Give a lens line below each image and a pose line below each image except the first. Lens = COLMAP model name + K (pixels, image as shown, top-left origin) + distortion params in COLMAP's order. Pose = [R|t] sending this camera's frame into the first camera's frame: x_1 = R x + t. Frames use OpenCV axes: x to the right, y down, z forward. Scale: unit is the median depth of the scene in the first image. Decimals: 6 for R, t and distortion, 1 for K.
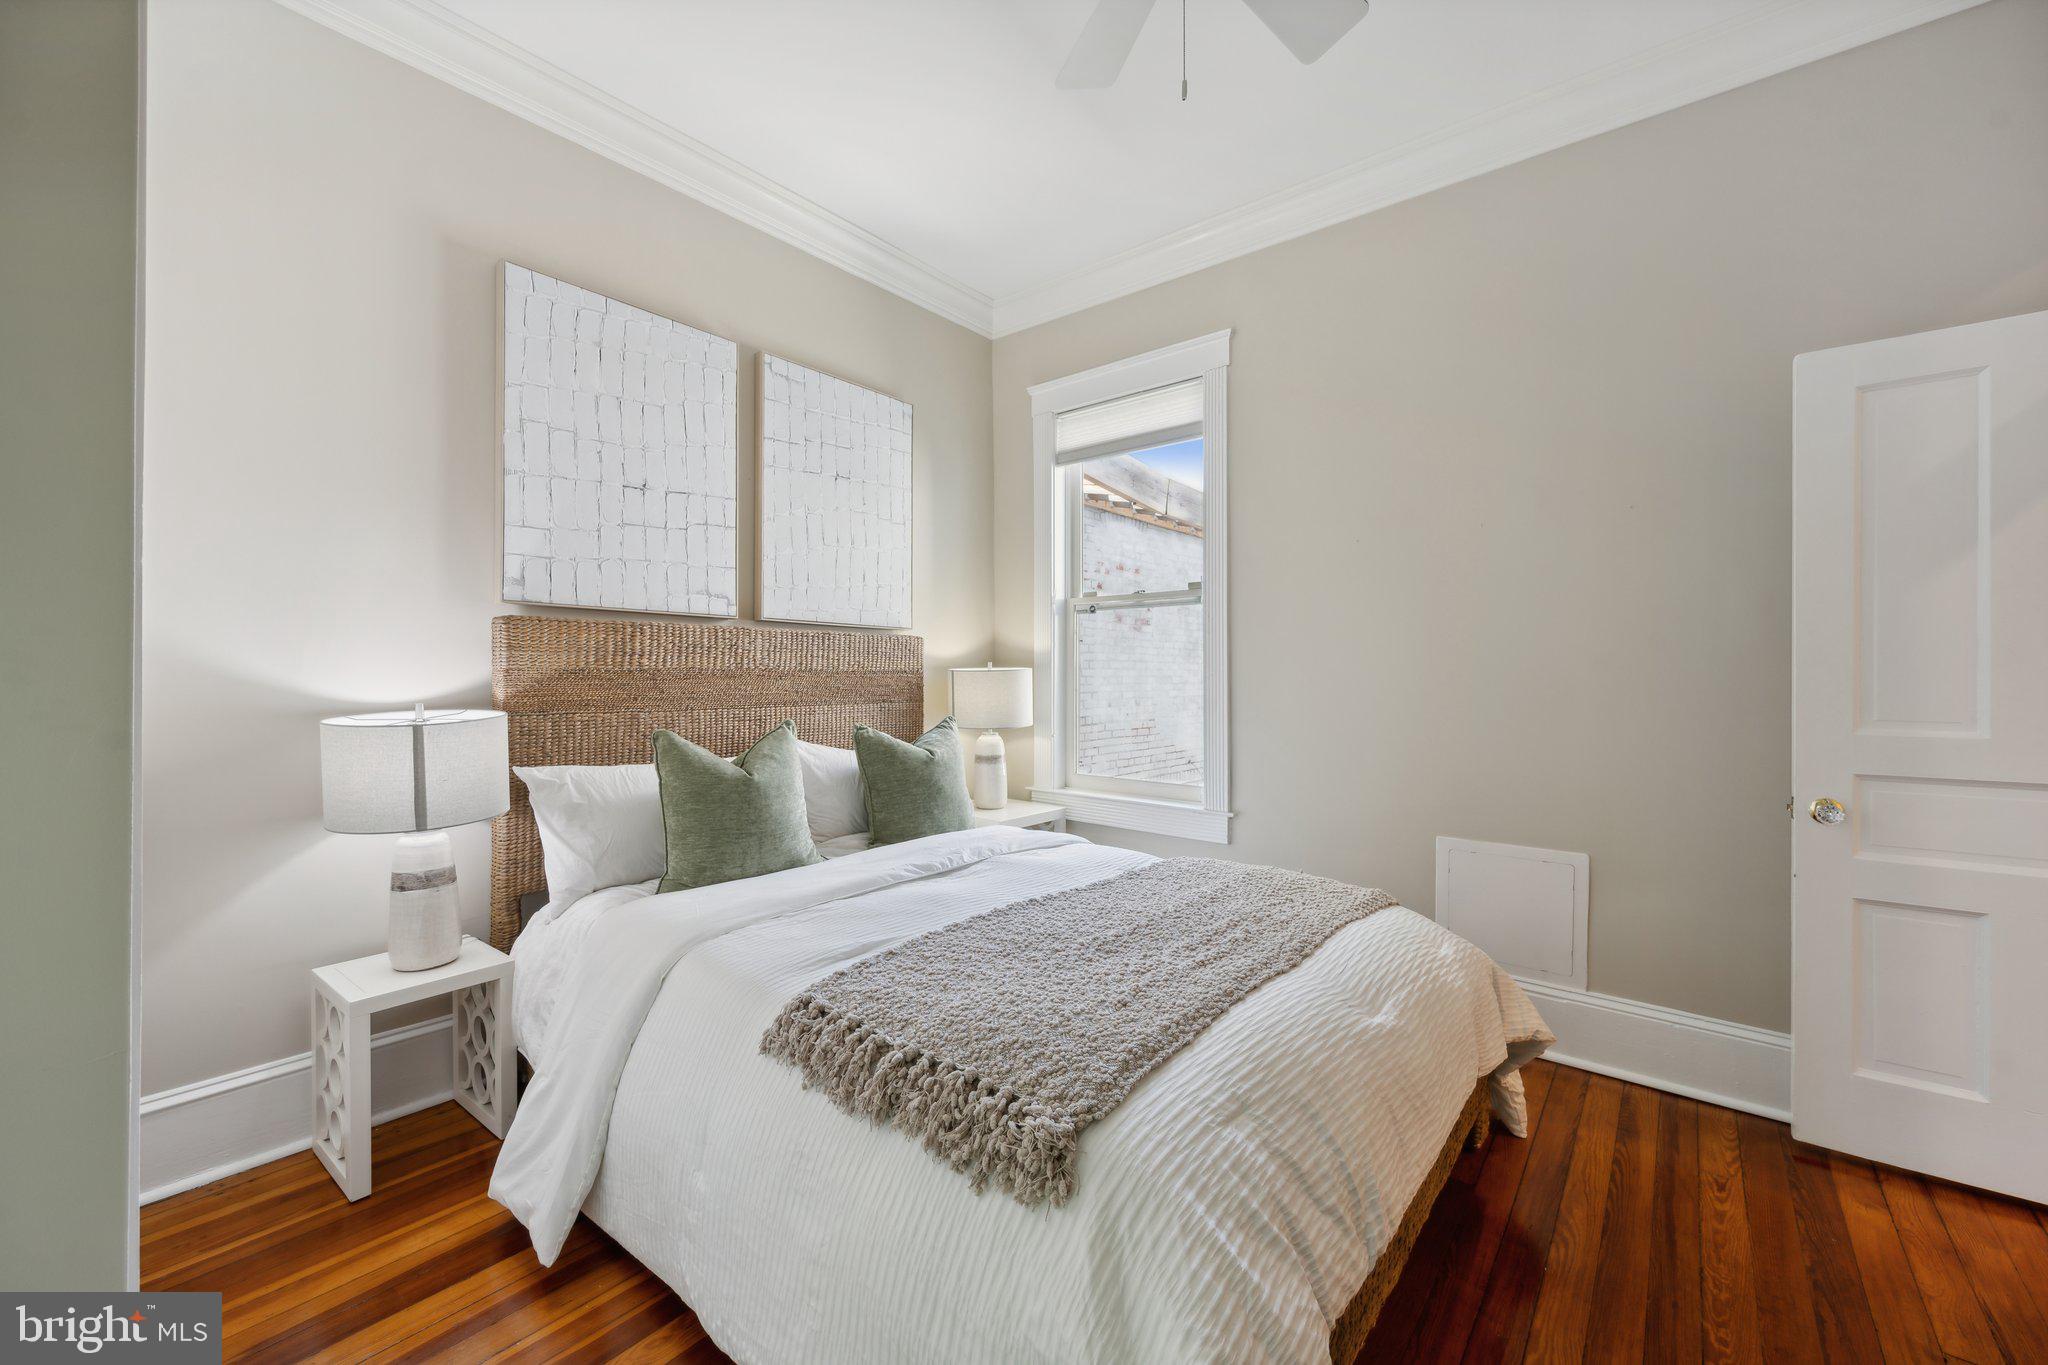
lens RADIAL K [[809.1, 0, 1028.1], [0, 809.1, 669.0], [0, 0, 1]] dist [0.001372, -0.001239]
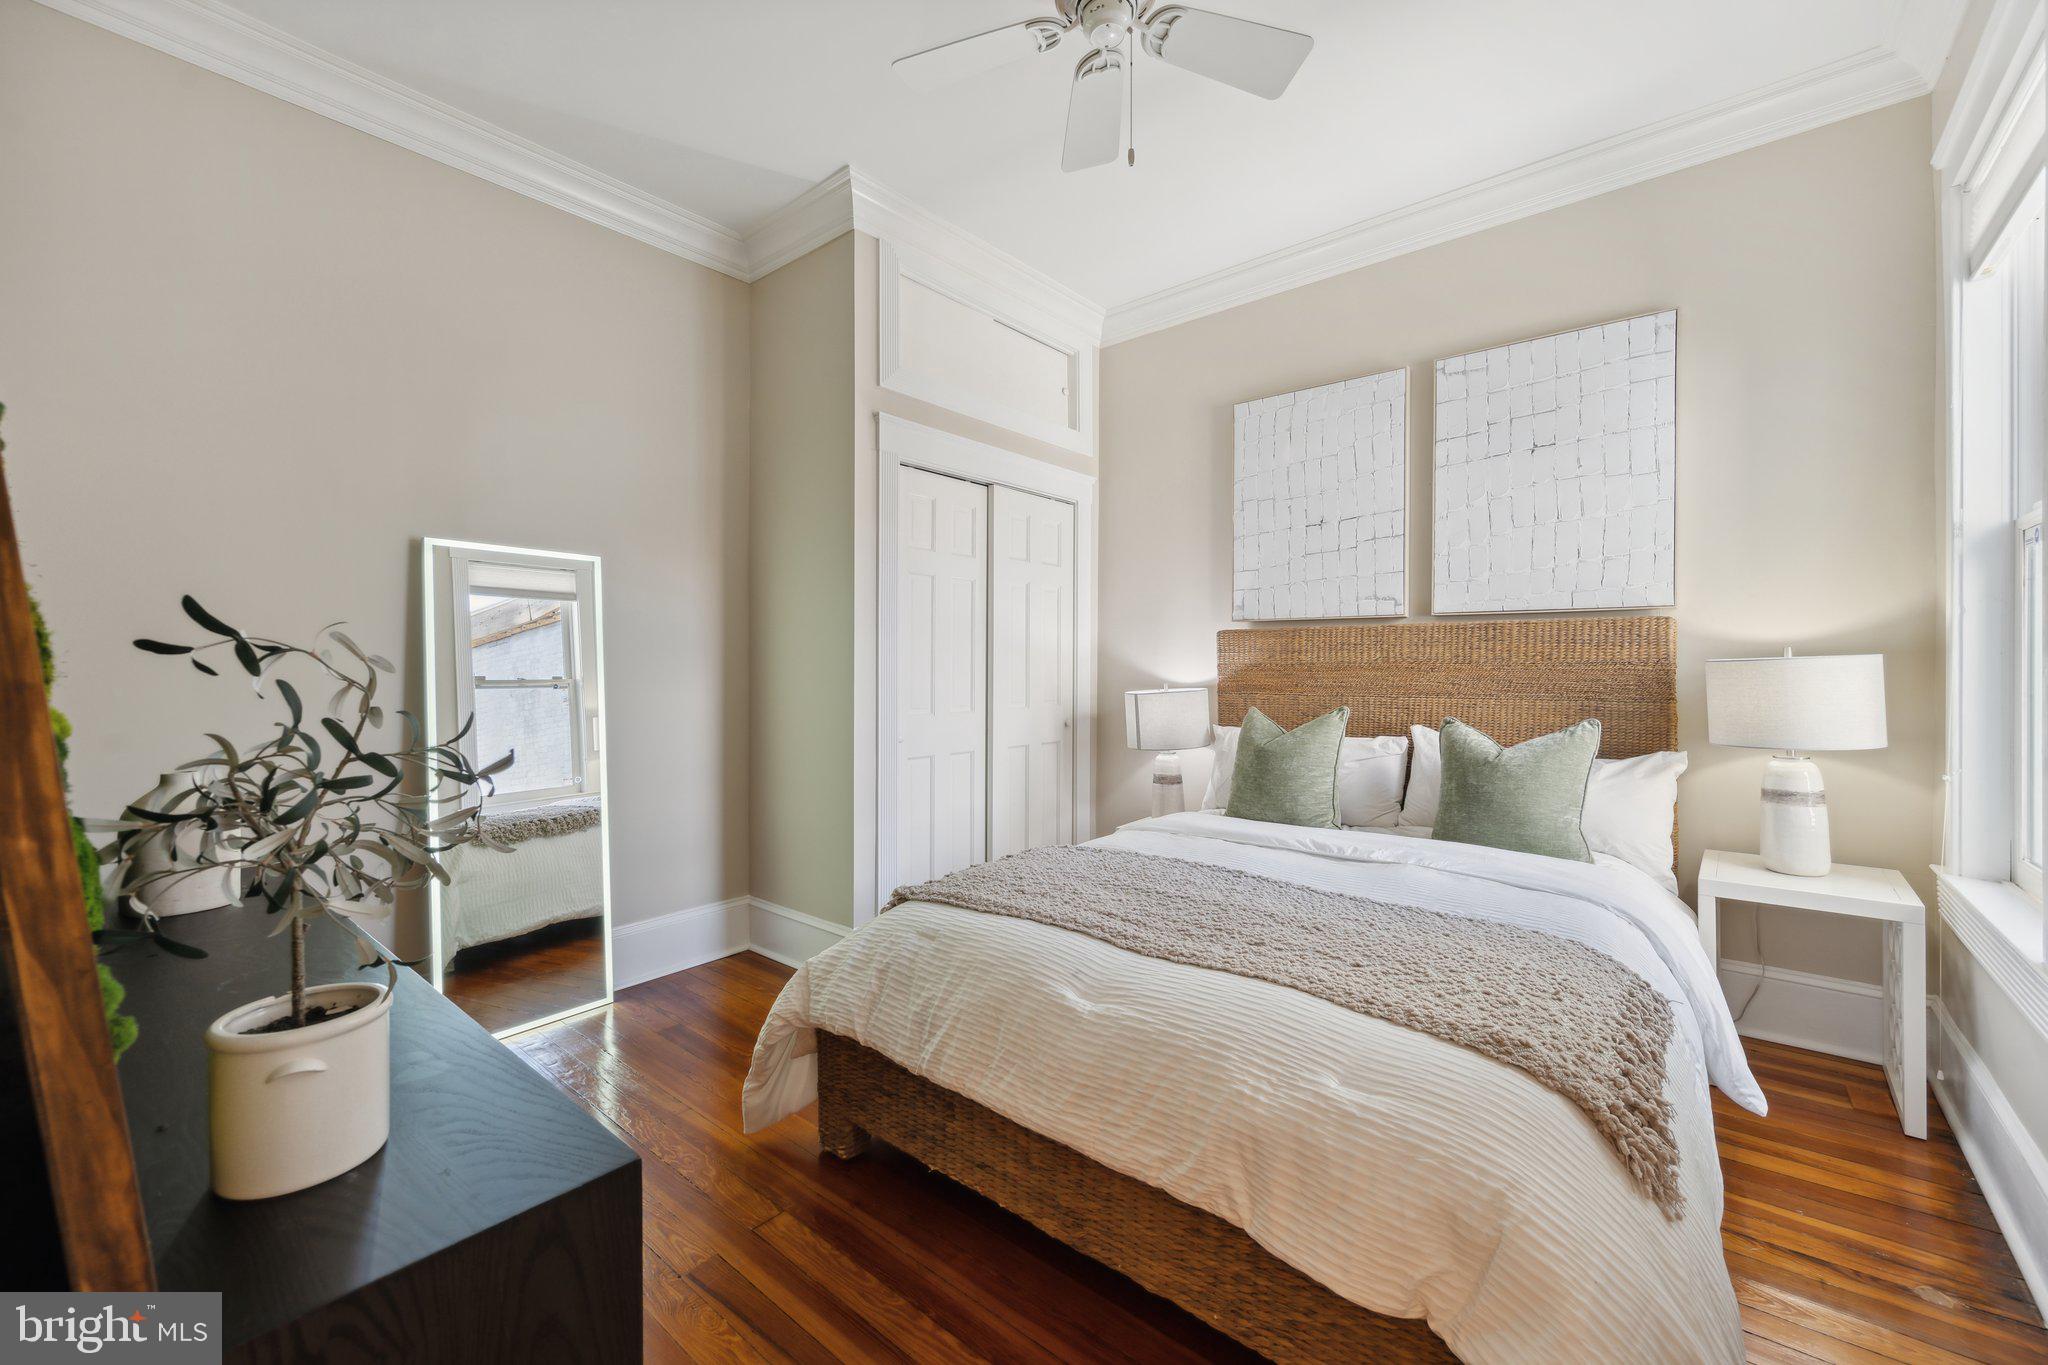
lens RADIAL K [[809.1, 0, 1031.1], [0, 809.1, 680.0], [0, 0, 1]] dist [0.001372, -0.001239]
pose [[-0.001770, 0.015712, -0.999875, 0.784339], [0.007792, 0.999846, 0.015698, 0.003303], [0.999968, -0.007763, -0.001892, 0.506252]]
